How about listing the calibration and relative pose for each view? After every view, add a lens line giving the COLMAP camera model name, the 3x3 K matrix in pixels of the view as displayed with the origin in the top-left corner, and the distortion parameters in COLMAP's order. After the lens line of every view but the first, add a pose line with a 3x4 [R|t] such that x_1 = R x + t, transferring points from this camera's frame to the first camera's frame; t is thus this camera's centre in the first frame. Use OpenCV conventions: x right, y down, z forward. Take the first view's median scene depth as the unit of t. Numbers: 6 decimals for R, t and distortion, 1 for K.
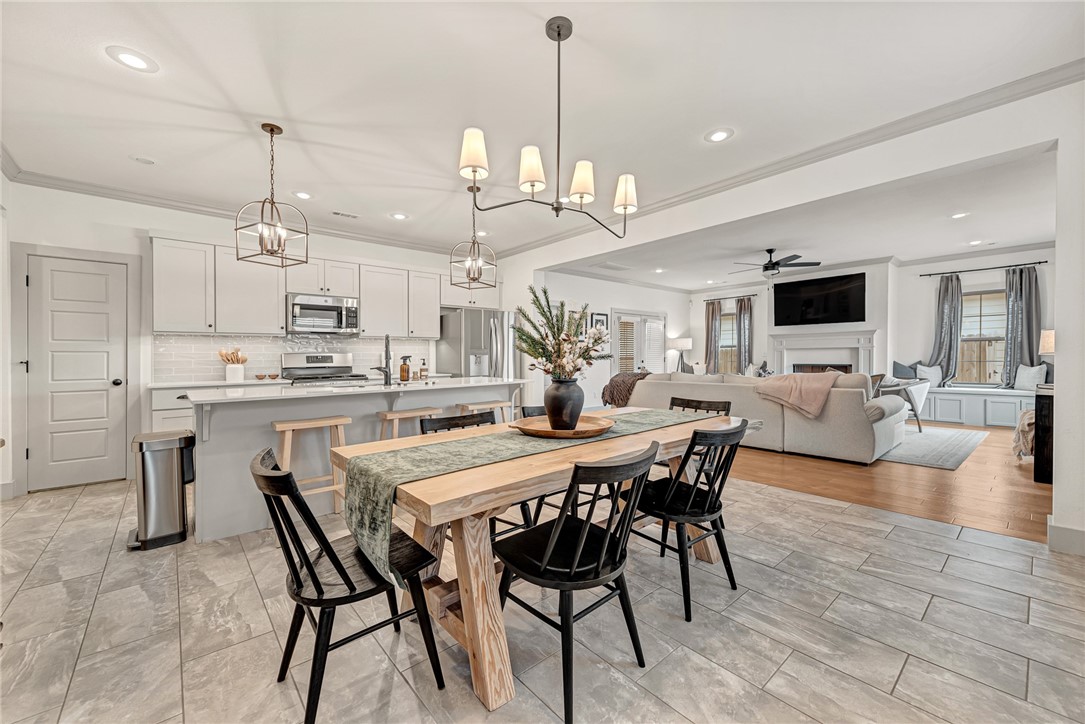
lens RADIAL K [[428.6, 0, 544.4], [0, 428.6, 365.7], [0, 0, 1]] dist [0.011907, -0.004090]
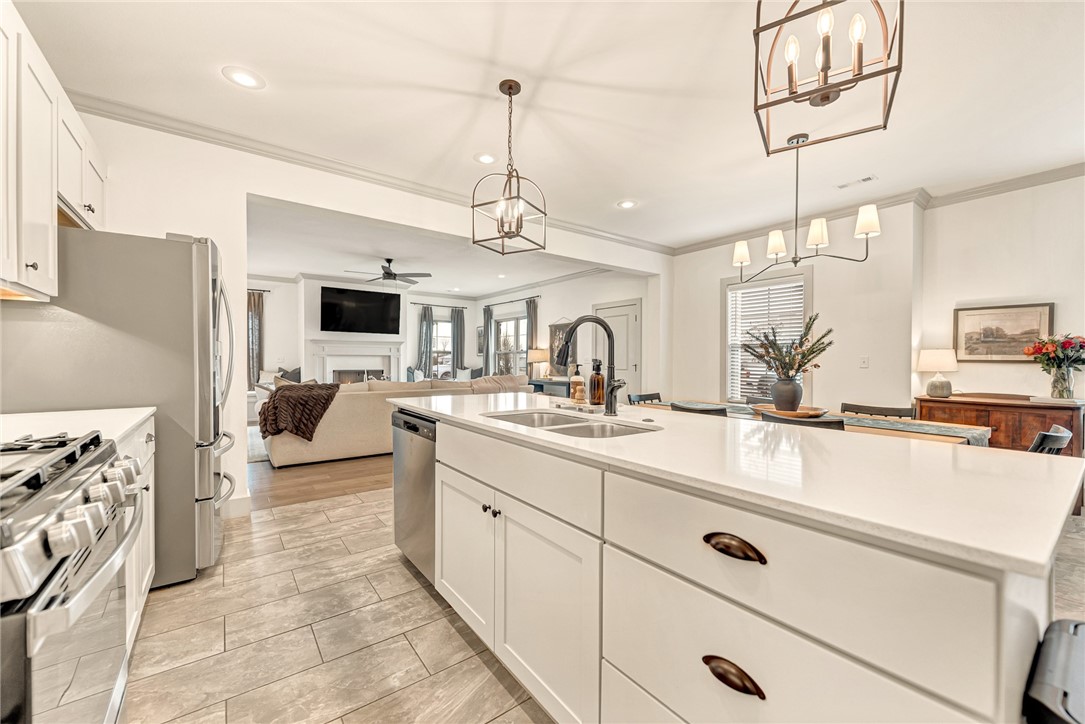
lens RADIAL K [[428.6, 0, 544.0], [0, 428.6, 362.4], [0, 0, 1]] dist [0.011907, -0.004090]
pose [[0.077043, 0.007178, 0.997002, -0.444576], [0.015516, 0.999844, -0.008397, -0.007611], [-0.996907, 0.016116, 0.076920, 0.523223]]
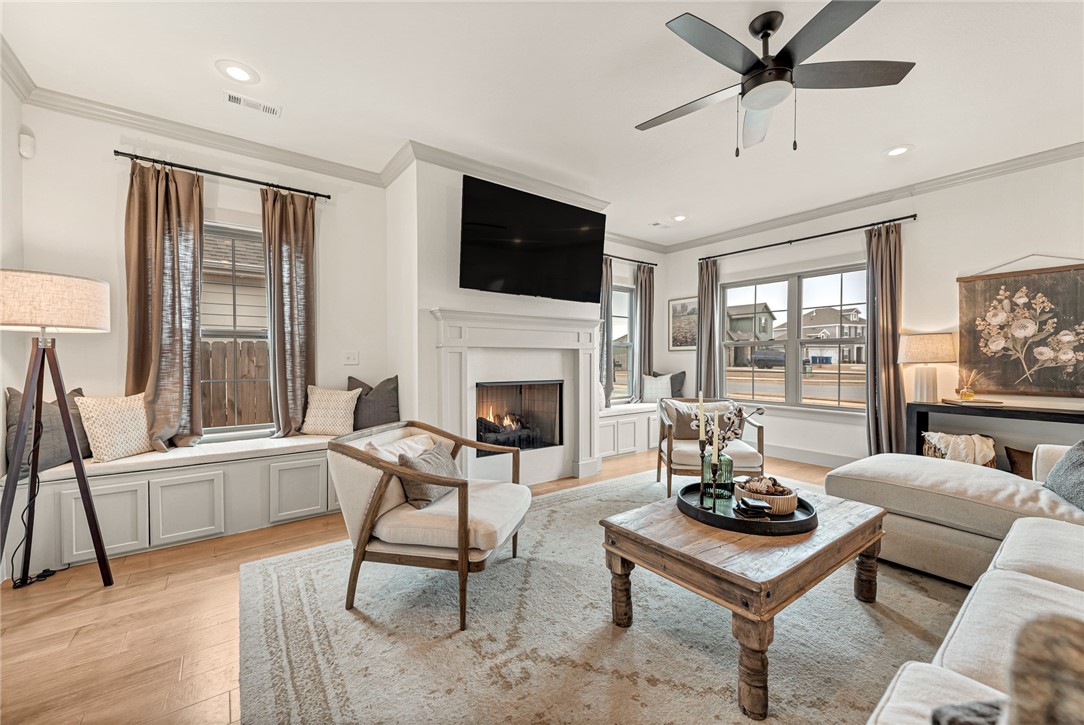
lens RADIAL K [[428.2, 0, 537.7], [0, 428.2, 367.3], [0, 0, 1]] dist [0.011907, -0.004090]
pose [[0.078934, -0.007321, 0.996853, 0.191679], [0.019675, 0.999790, 0.005785, -0.025412], [-0.996686, 0.019156, 0.079062, 1.081541]]
